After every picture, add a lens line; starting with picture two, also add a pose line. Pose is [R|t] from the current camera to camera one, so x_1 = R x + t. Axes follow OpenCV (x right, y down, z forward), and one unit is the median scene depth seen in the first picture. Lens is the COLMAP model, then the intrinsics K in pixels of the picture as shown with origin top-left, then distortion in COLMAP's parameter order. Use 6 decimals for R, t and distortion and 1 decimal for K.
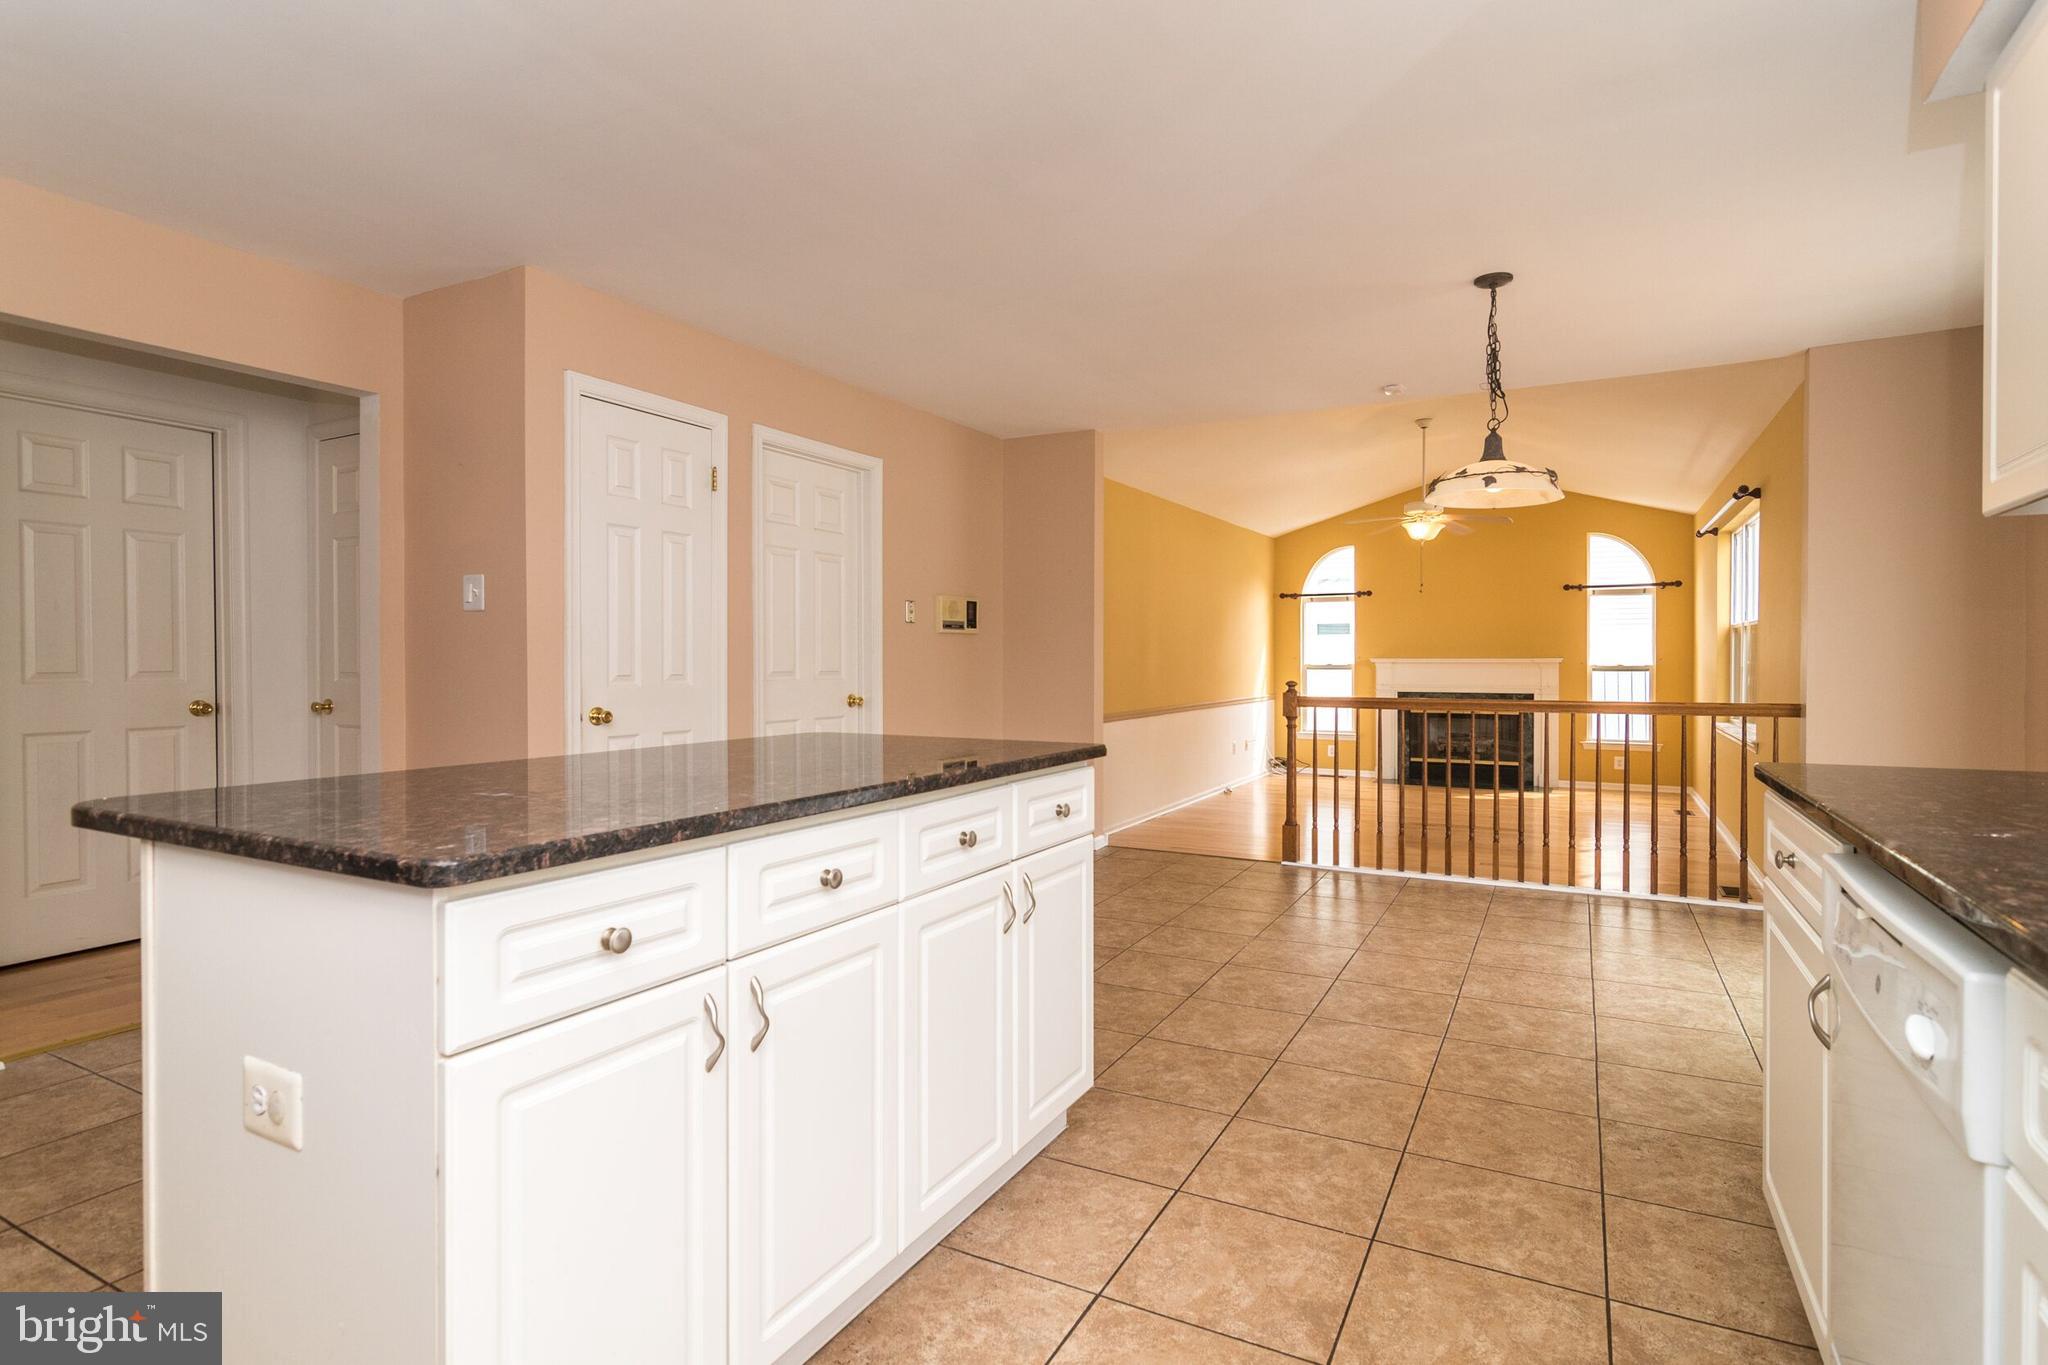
lens RADIAL K [[1045.0, 0, 1021.0], [0, 1045.0, 668.5], [0, 0, 1]] dist [-0.000254, 0.000108]
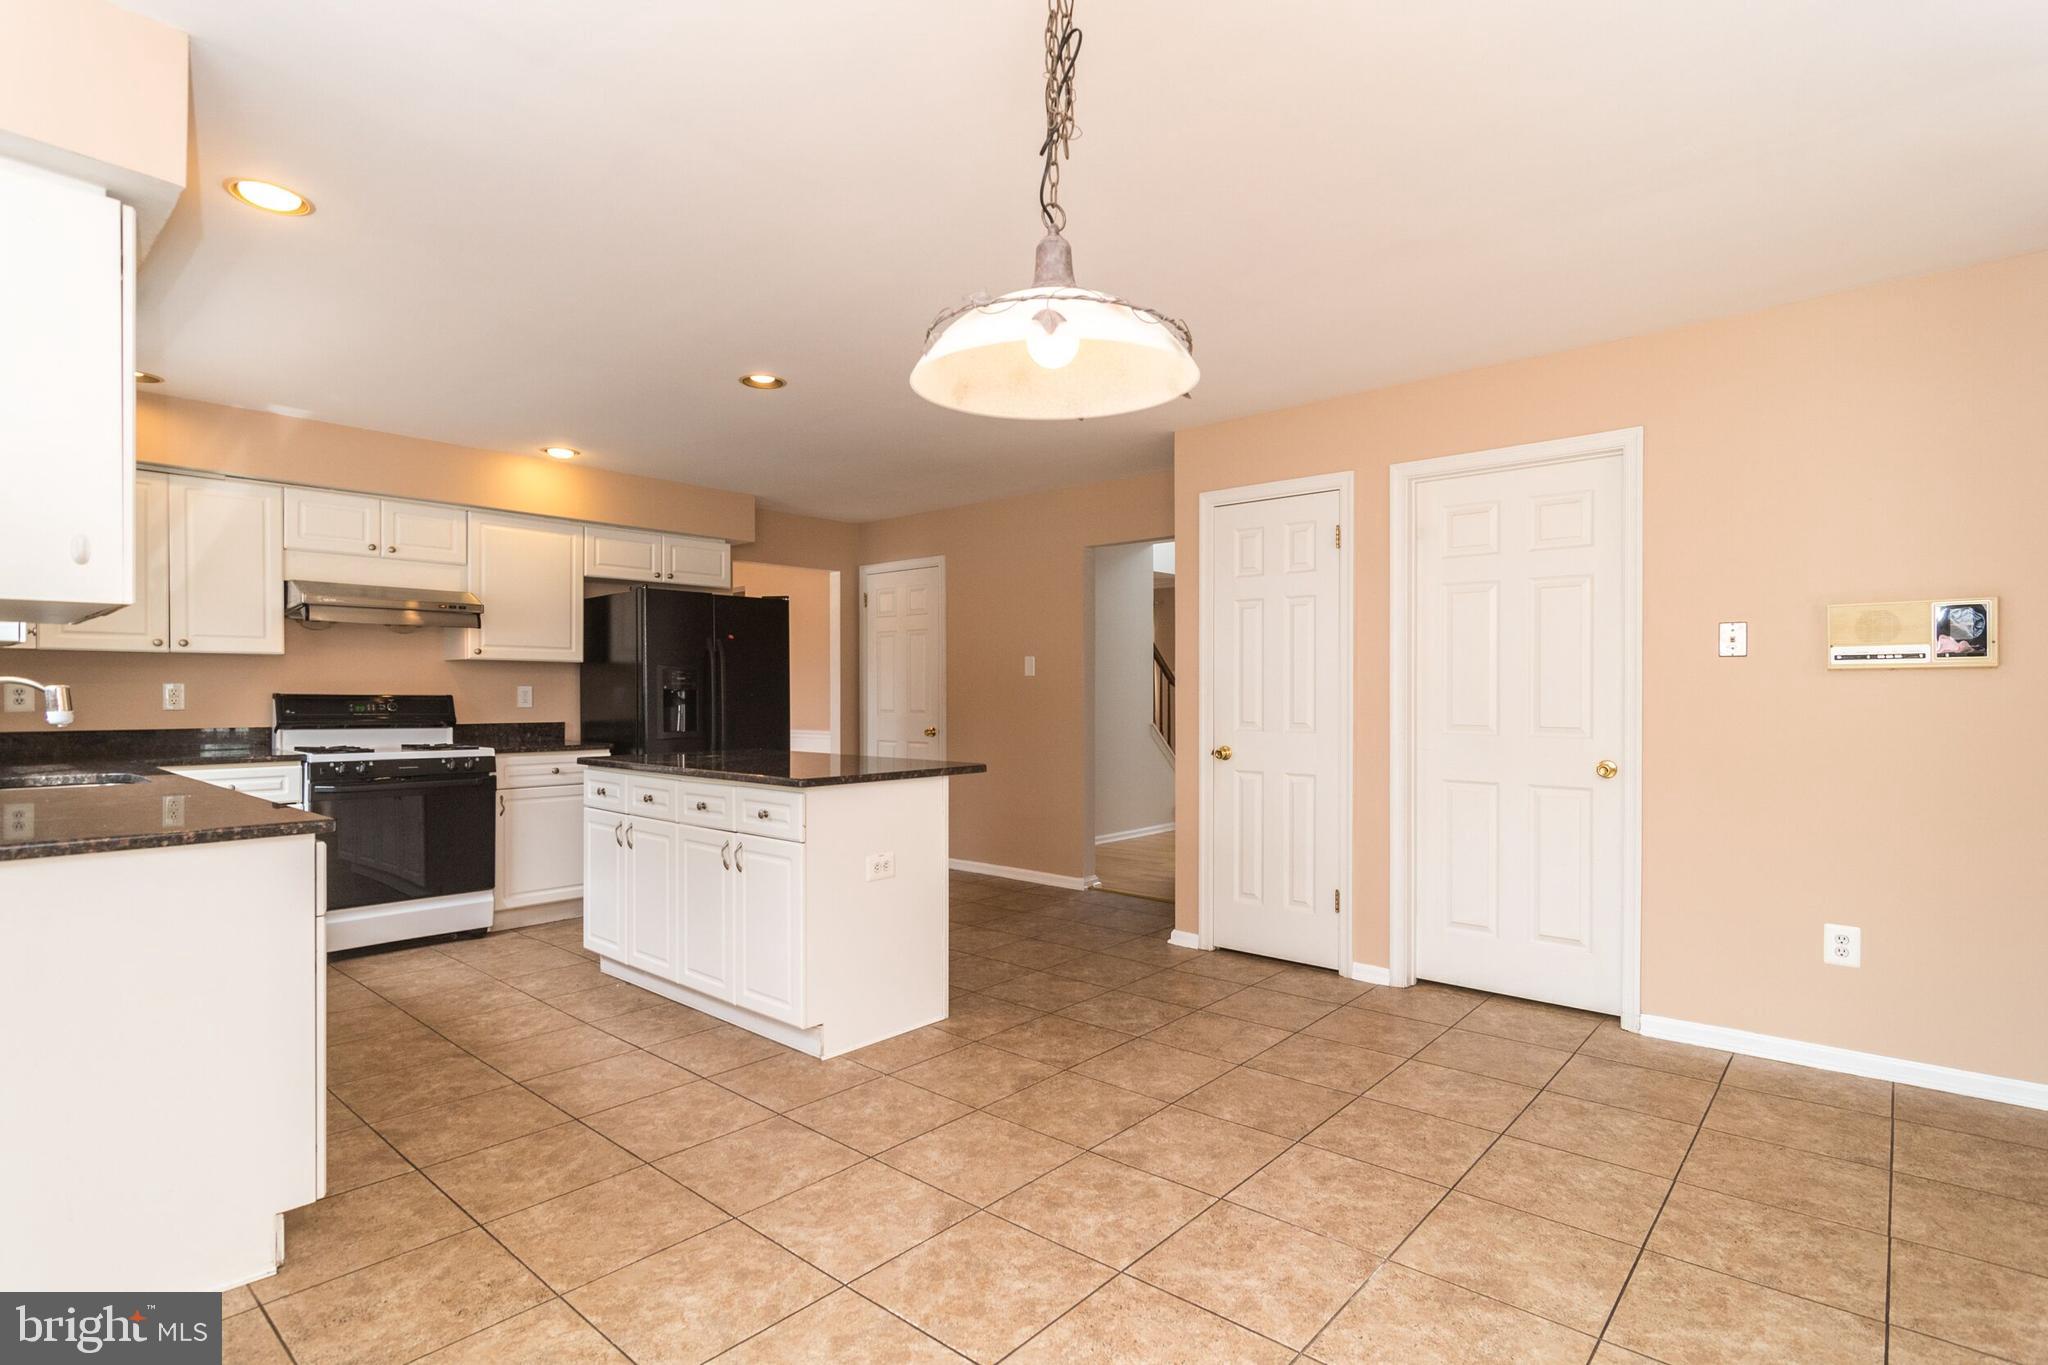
lens RADIAL K [[989.3, 0, 1030.1], [0, 989.3, 706.0], [0, 0, 1]] dist [-0.005164, 0.000638]
pose [[-0.225901, 0.012924, -0.974065, 0.898612], [-0.008524, 0.999847, 0.015243, -0.031435], [0.974113, 0.011746, -0.225756, 1.131306]]
